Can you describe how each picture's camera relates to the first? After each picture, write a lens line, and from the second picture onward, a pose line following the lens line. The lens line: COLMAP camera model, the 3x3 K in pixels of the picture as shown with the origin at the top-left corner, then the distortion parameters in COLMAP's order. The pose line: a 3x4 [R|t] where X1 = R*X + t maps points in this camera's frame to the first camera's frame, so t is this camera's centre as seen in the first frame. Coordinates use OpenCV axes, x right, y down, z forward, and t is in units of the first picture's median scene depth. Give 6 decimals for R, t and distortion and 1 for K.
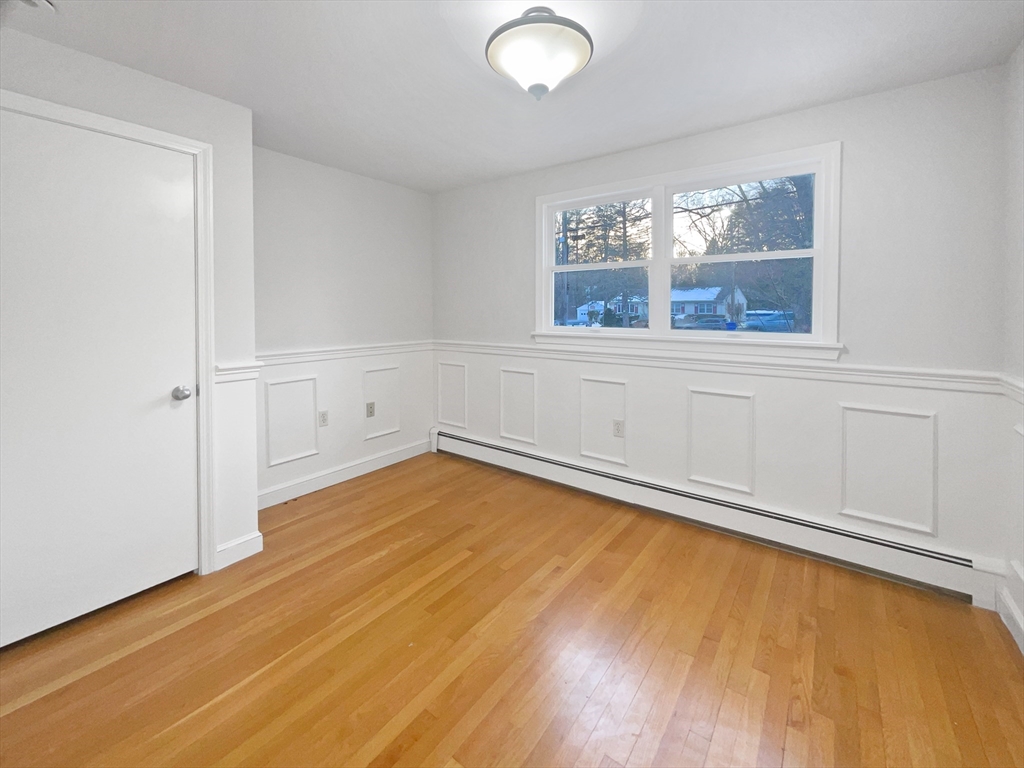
lens RADIAL K [[422.9, 0, 500.9], [0, 422.9, 384.0], [0, 0, 1]] dist [-0.014444, -0.003208]
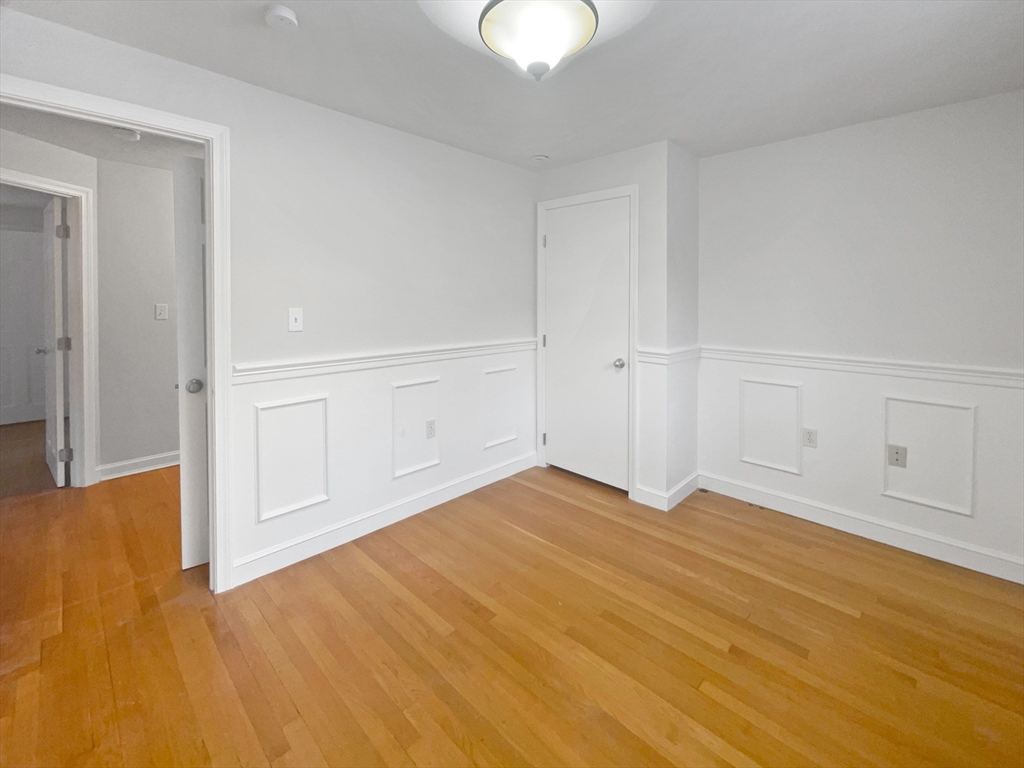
lens RADIAL K [[422.9, 0, 507.2], [0, 422.9, 381.7], [0, 0, 1]] dist [-0.014444, -0.003208]
pose [[-0.116462, 0.190613, -0.974732, 0.670922], [-0.174039, 0.962309, 0.208978, -0.144779], [0.977828, 0.193979, -0.078898, 0.695487]]
